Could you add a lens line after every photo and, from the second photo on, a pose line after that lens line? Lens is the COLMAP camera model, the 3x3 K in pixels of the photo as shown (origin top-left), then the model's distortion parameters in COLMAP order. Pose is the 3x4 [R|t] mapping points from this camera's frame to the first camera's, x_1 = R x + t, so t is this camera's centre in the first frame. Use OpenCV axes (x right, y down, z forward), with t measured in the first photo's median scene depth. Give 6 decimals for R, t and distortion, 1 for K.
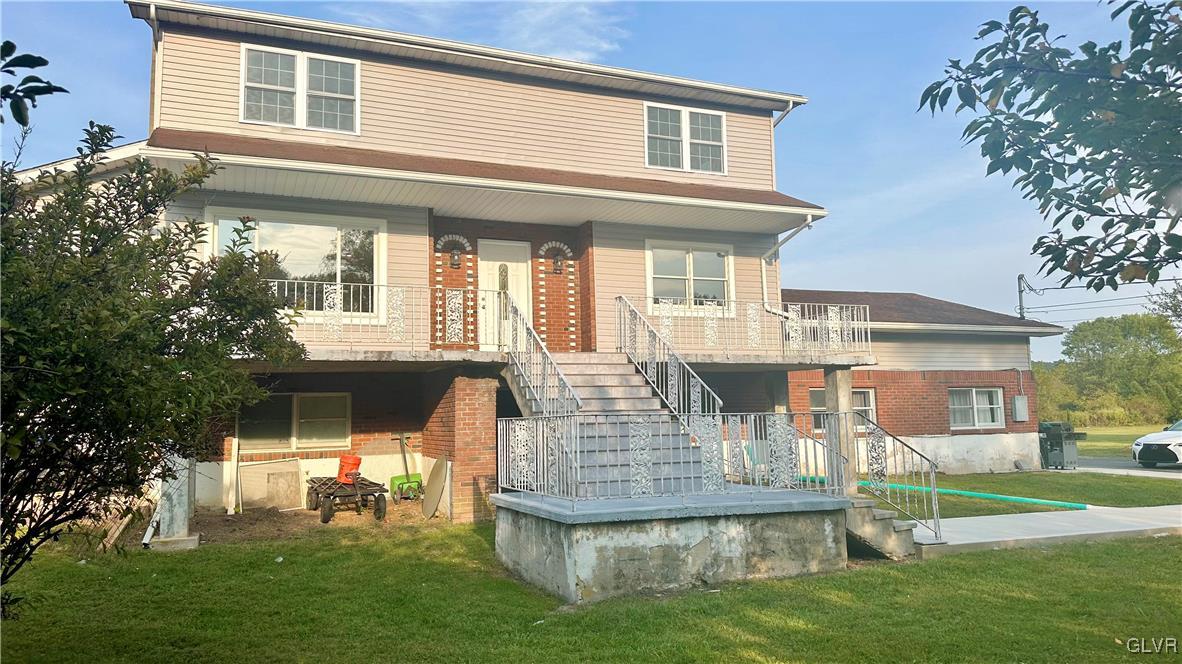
lens RADIAL K [[823.6, 0, 591.0], [0, 823.6, 332.0], [0, 0, 1]] dist [0.141218, -0.248134]
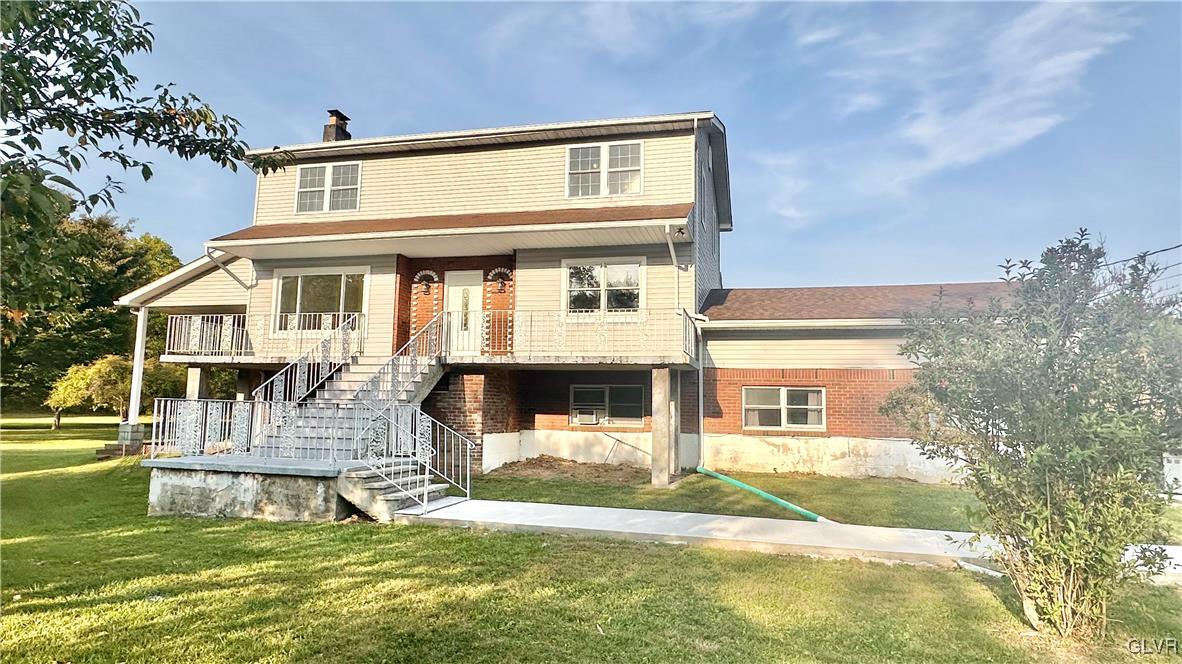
lens RADIAL K [[717.5, 0, 591.0], [0, 717.5, 332.0], [0, 0, 1]] dist [0.004831, 0.000897]
pose [[0.805123, -0.028960, -0.592401, 0.807932], [0.028013, 0.999549, -0.010792, 0.006013], [0.592446, -0.007906, 0.805571, 0.211681]]
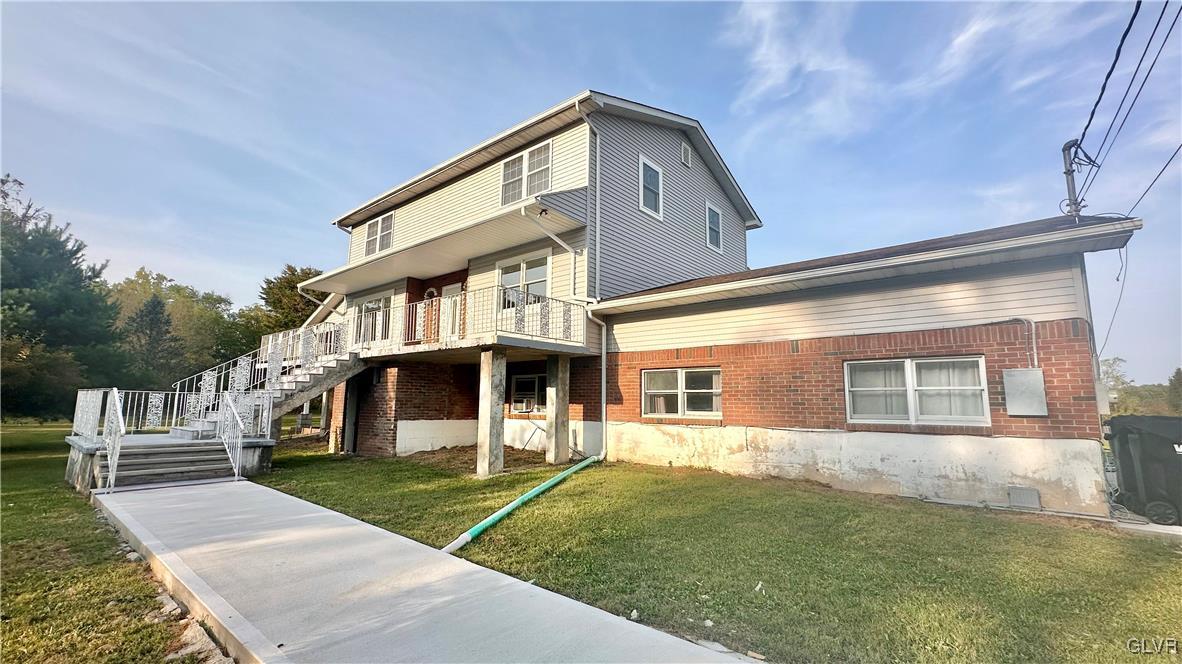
lens RADIAL K [[497.1, 0, 591.0], [0, 497.1, 332.0], [0, 0, 1]] dist [0.001431, 0.000039]
pose [[0.469520, -0.102019, -0.877008, 0.934189], [0.073242, 0.994379, -0.076461, 0.080353], [0.879879, -0.028334, 0.474353, 0.853178]]
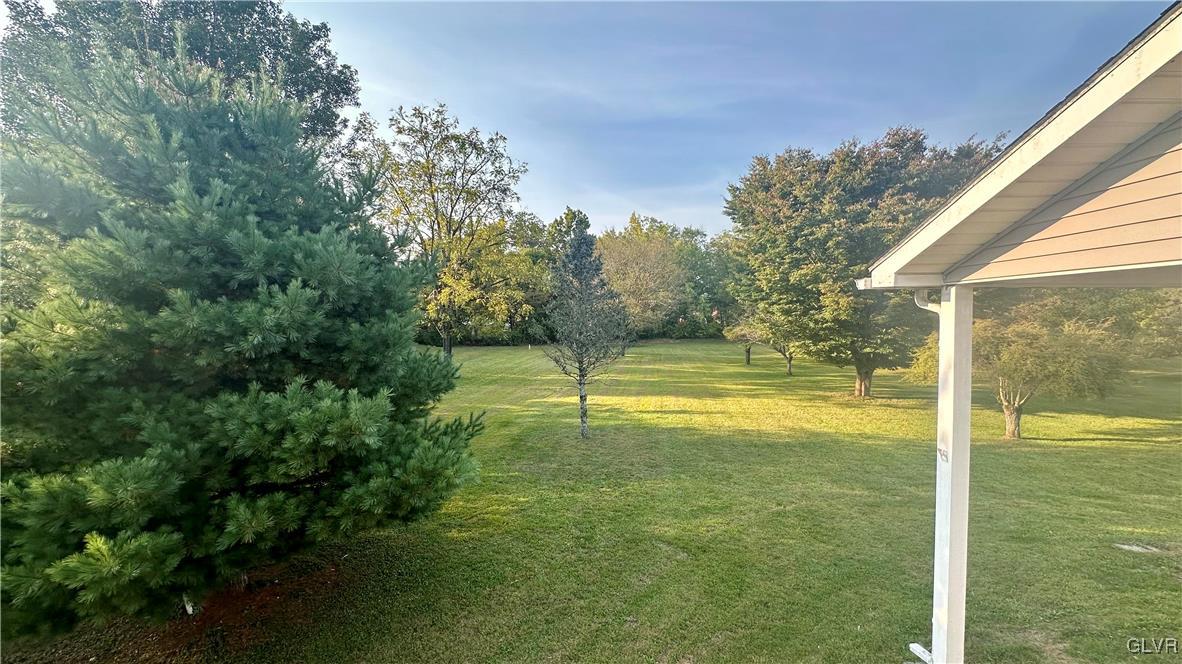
lens RADIAL K [[472.8, 0, 593.2], [0, 472.8, 332.0], [0, 0, 1]] dist [-0.001346, 0.000329]
pose [[-0.378904, 0.058103, -0.923610, -0.405818], [0.118905, 0.992811, 0.013676, -0.084547], [0.917765, -0.104640, -0.383089, 0.740054]]
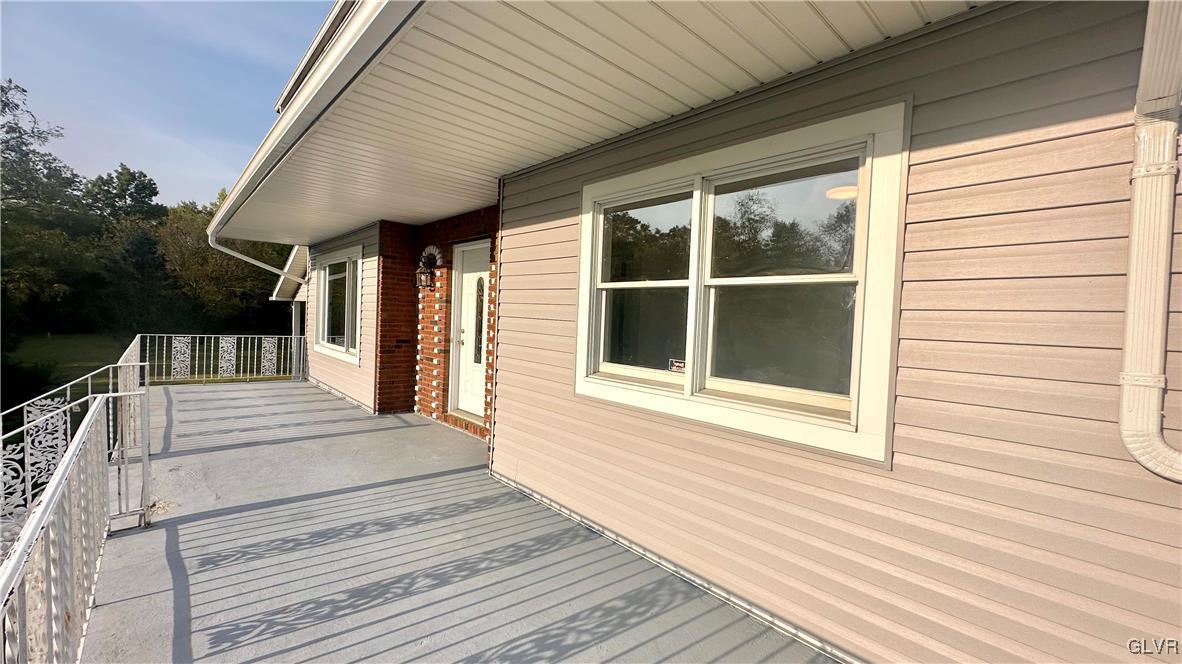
lens RADIAL K [[472.8, 0, 593.2], [0, 472.8, 332.0], [0, 0, 1]] dist [-0.001346, 0.000329]
pose [[0.340491, 0.068114, -0.937777, 0.306189], [0.055726, 0.994158, 0.092442, -0.075899], [0.938595, -0.083734, 0.334706, 1.051453]]
